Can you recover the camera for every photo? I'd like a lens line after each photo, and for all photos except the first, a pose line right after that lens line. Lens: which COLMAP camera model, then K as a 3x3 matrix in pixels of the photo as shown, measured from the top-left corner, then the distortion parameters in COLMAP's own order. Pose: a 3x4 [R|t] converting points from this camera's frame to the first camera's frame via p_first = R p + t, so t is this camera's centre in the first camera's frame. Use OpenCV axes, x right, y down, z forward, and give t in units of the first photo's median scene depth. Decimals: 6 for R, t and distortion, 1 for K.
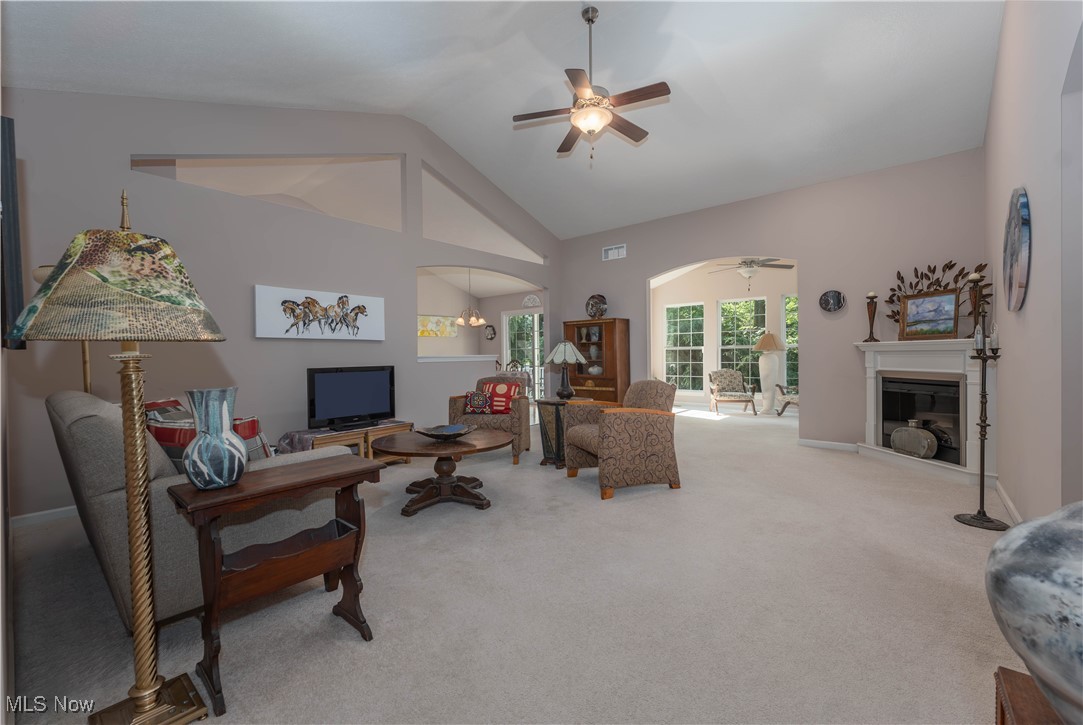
lens RADIAL K [[437.6, 0, 538.9], [0, 437.6, 358.7], [0, 0, 1]] dist [-0.000519, 0.000007]
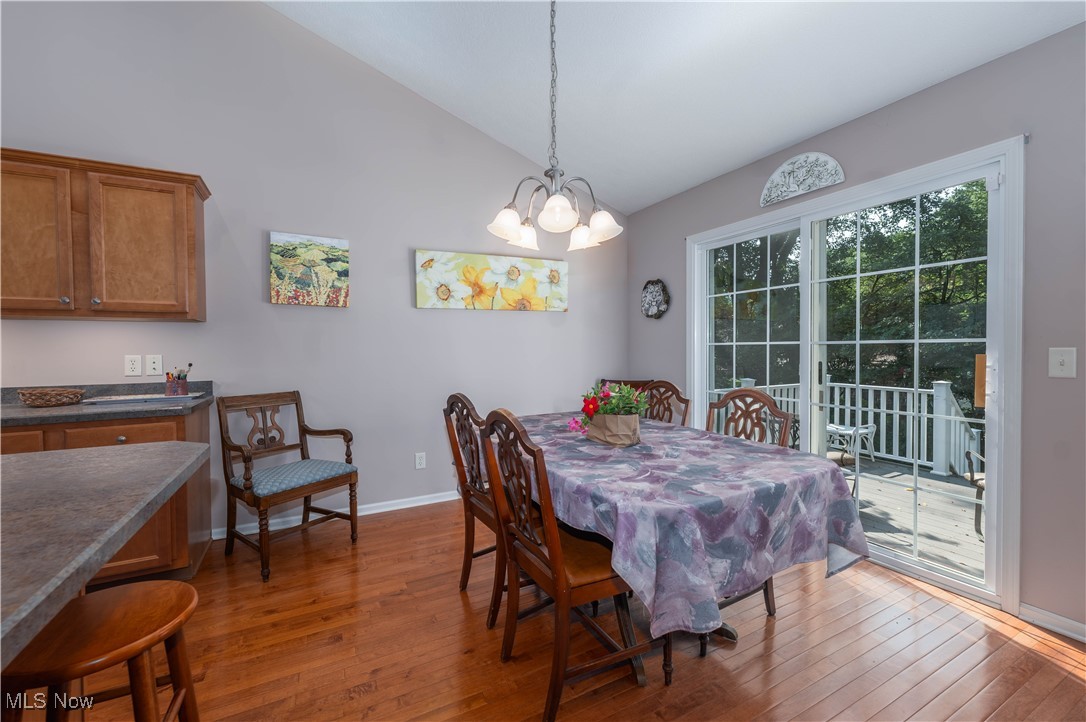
lens RADIAL K [[435.0, 0, 536.9], [0, 435.0, 353.4], [0, 0, 1]] dist [-0.003656, -0.000150]
pose [[0.921765, 0.014565, -0.387475, -0.146138], [-0.011396, 0.999880, 0.010474, -0.037974], [0.387581, -0.005238, 0.921821, 1.510973]]
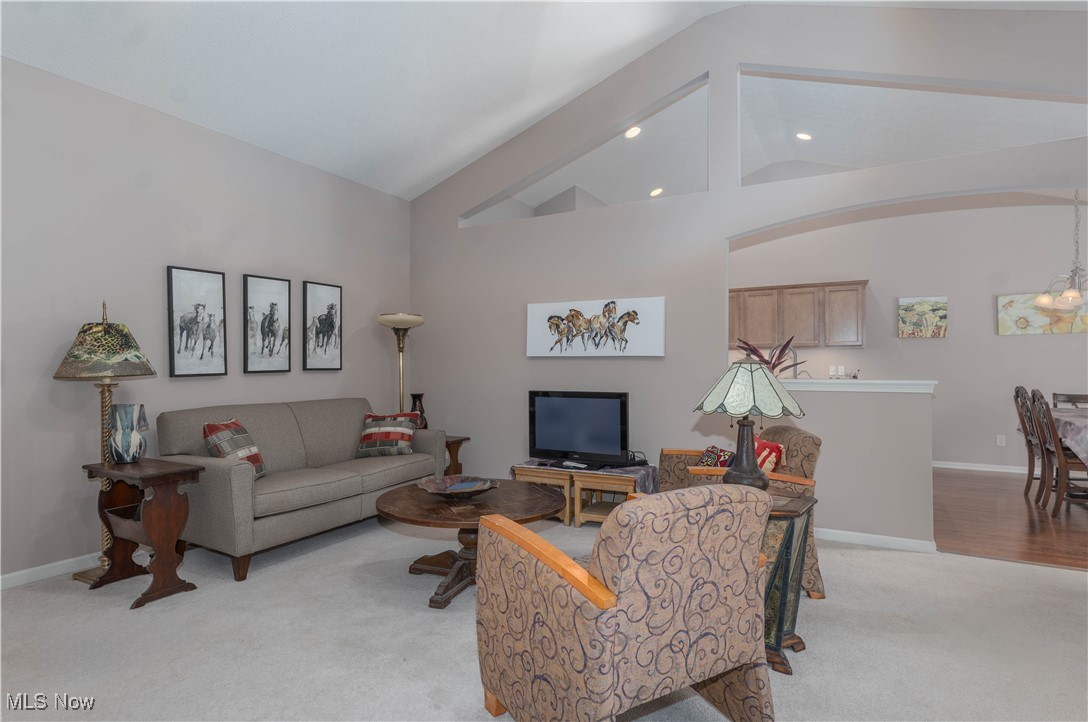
lens RADIAL K [[565.8, 0, 542.0], [0, 565.8, 357.7], [0, 0, 1]] dist [0.003293, 0.000145]
pose [[0.193844, 0.006471, -0.981011, 0.566048], [-0.007485, 0.999959, 0.005117, -0.047073], [0.981004, 0.006350, 0.193884, 0.697377]]
